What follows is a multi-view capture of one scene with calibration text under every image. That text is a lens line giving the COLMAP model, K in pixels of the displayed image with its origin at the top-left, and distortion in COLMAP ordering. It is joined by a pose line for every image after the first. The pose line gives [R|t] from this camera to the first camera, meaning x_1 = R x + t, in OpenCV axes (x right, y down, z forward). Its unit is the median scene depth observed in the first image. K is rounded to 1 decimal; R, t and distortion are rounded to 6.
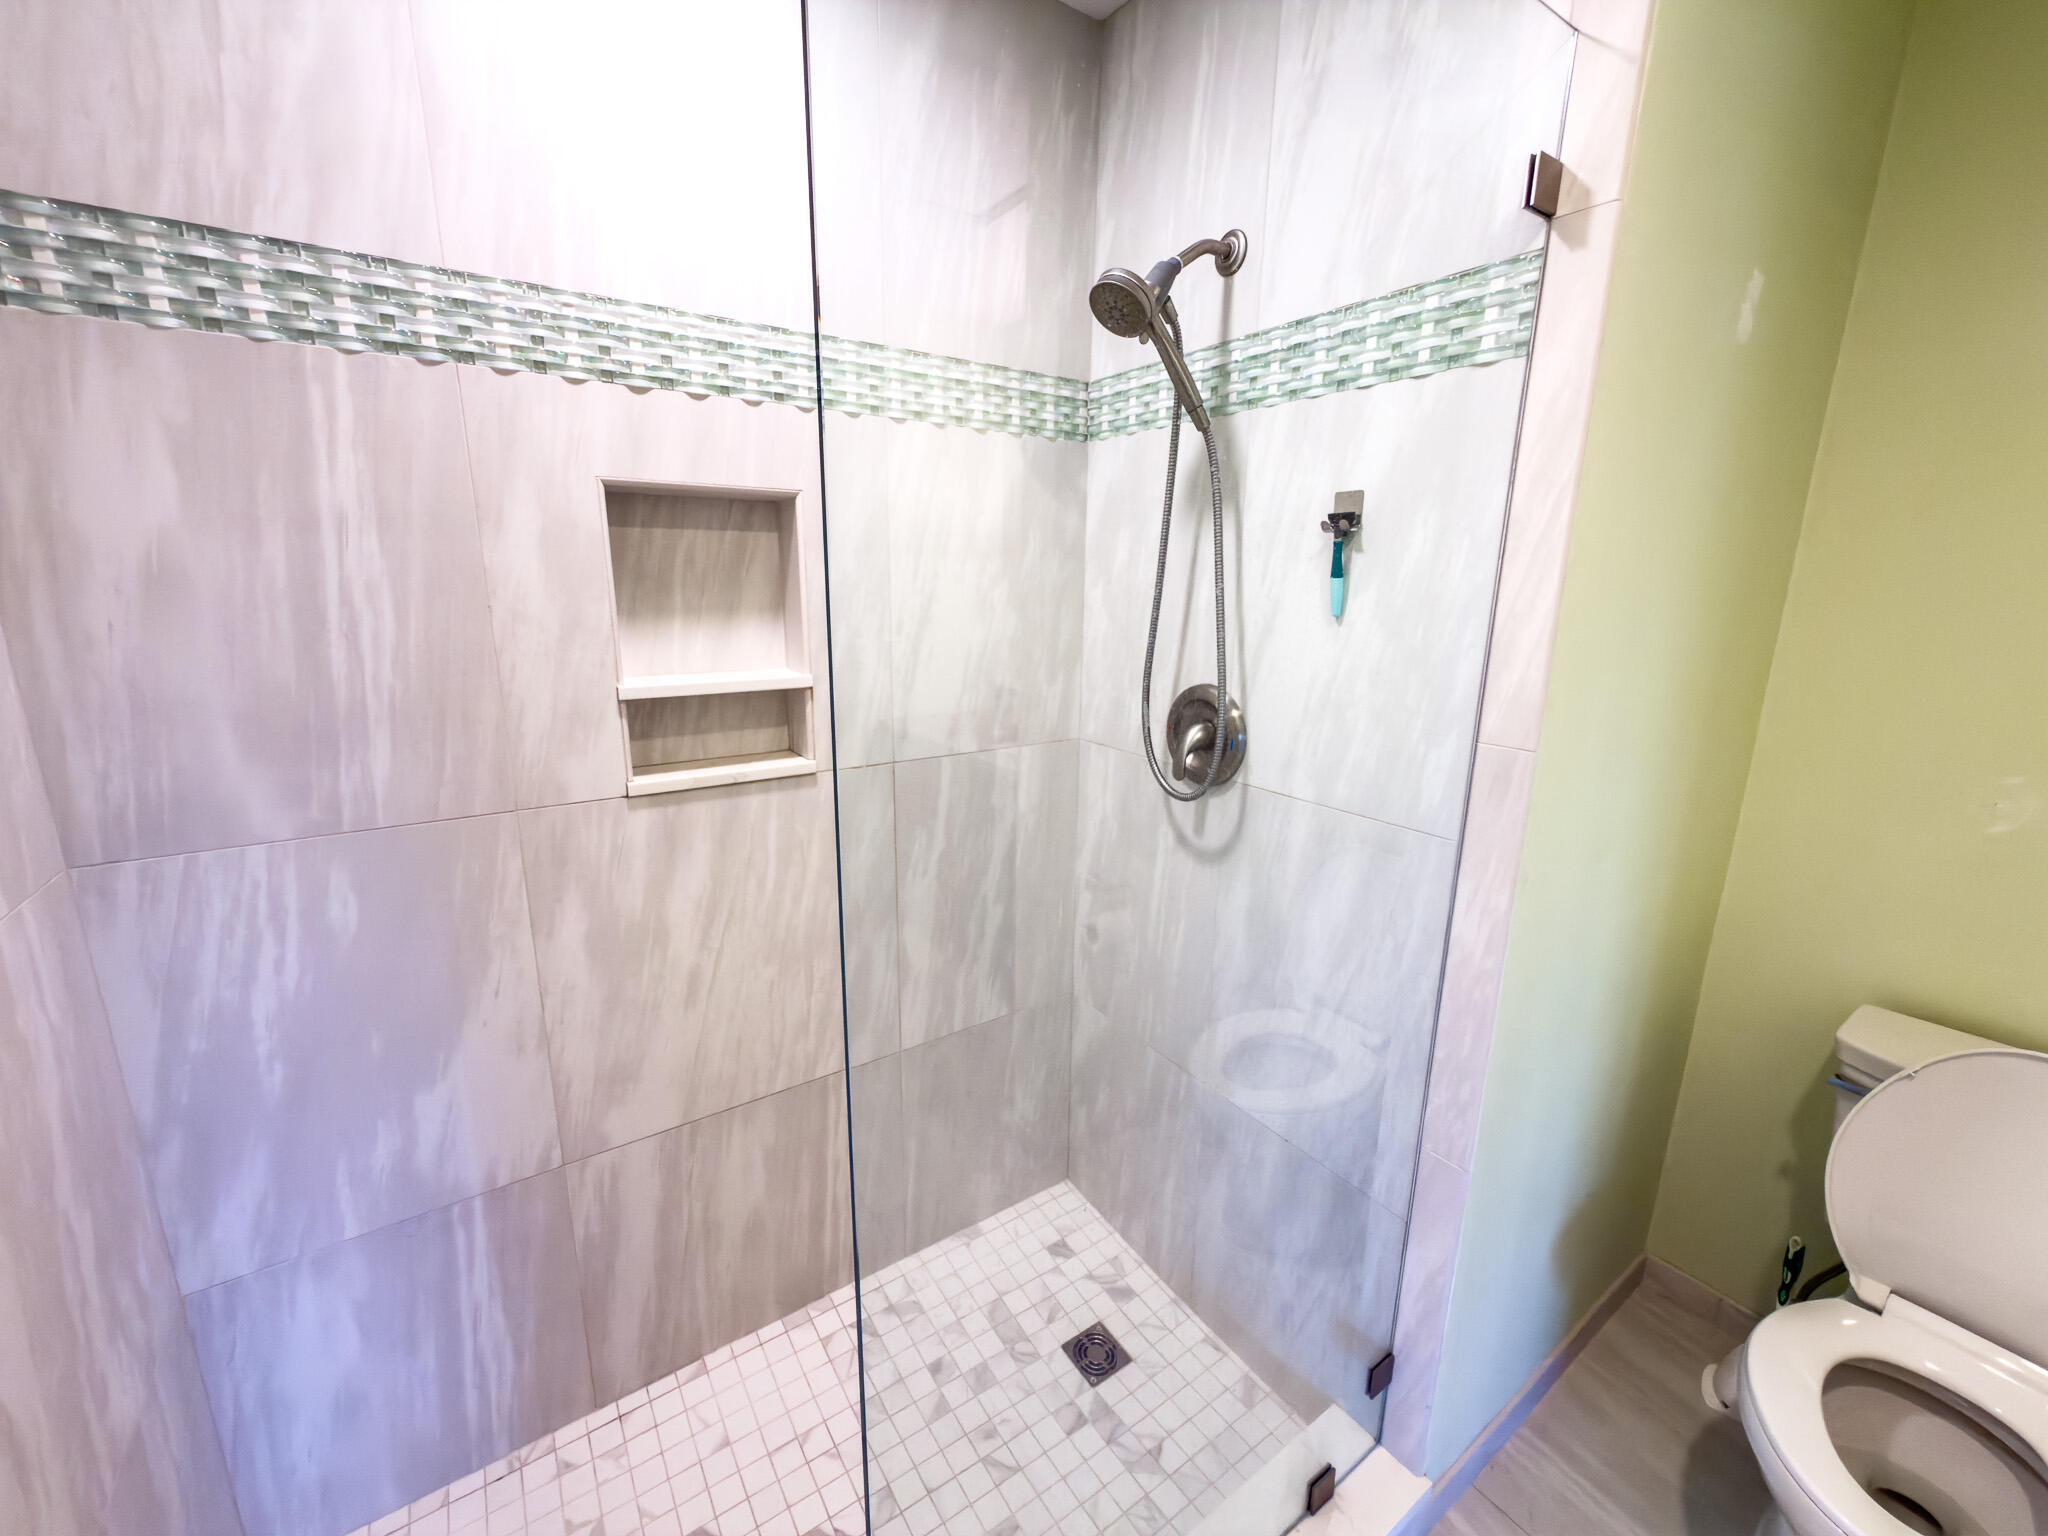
lens RADIAL K [[820.0, 0, 1027.8], [0, 820.0, 766.9], [0, 0, 1]] dist [0.000680, -0.000022]
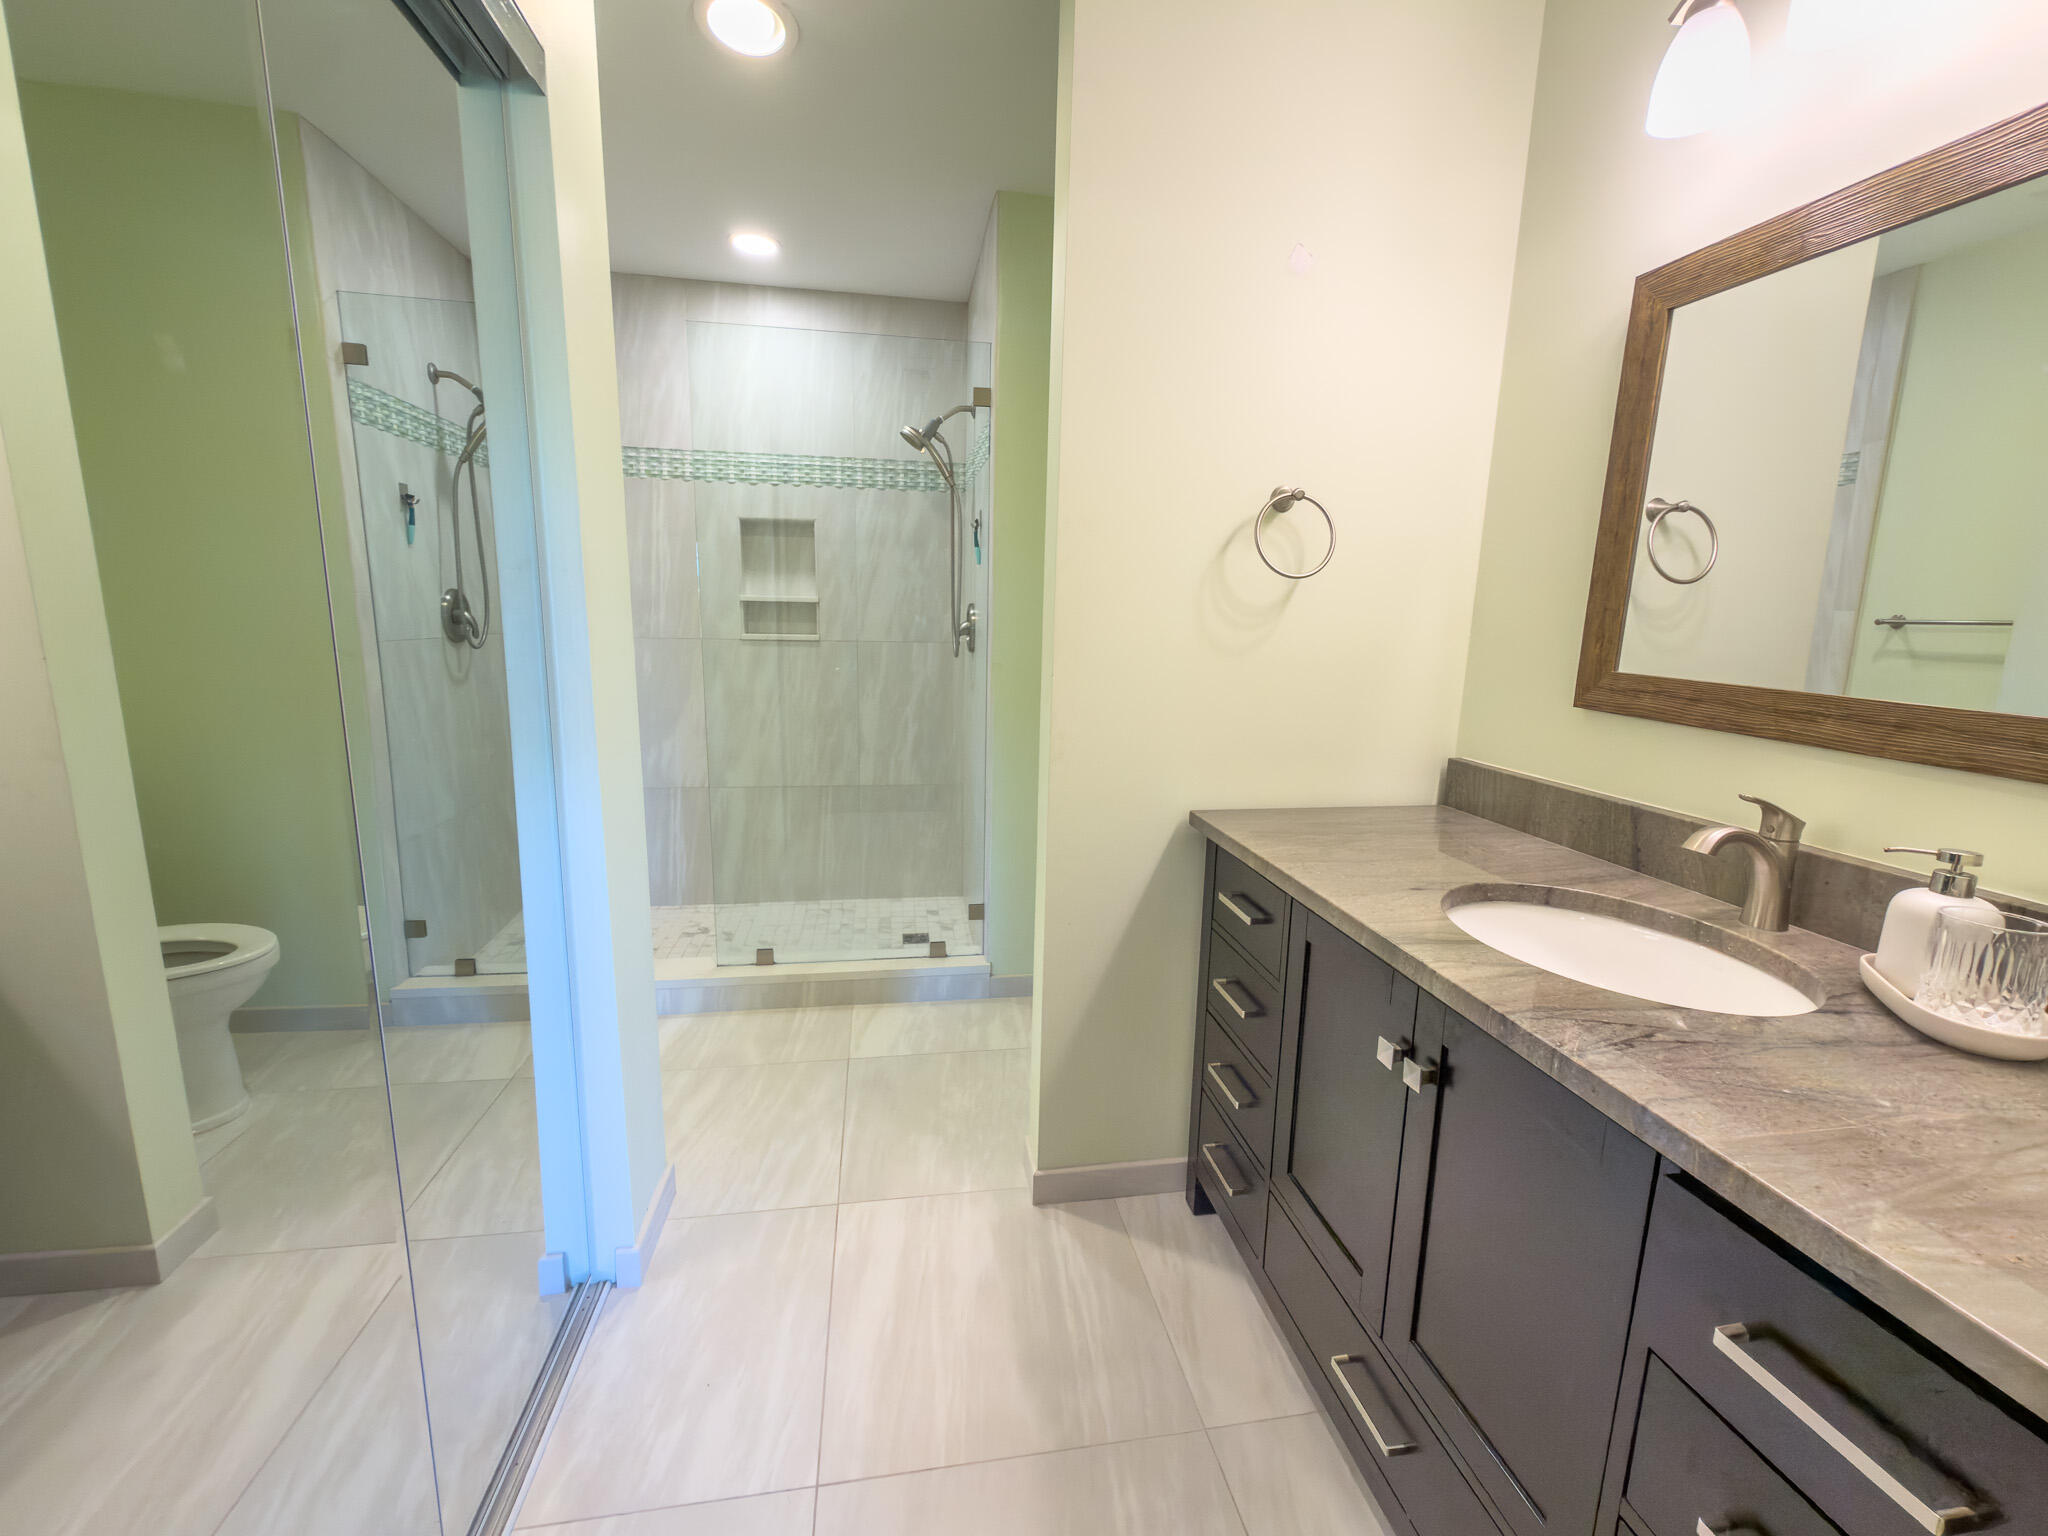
lens RADIAL K [[820.0, 0, 1016.6], [0, 820.0, 761.1], [0, 0, 1]] dist [0.000680, -0.000022]
pose [[0.908352, 0.083759, -0.409732, 1.358886], [-0.106510, 0.993765, -0.032976, 0.402875], [0.404416, 0.073594, 0.911610, -0.949072]]
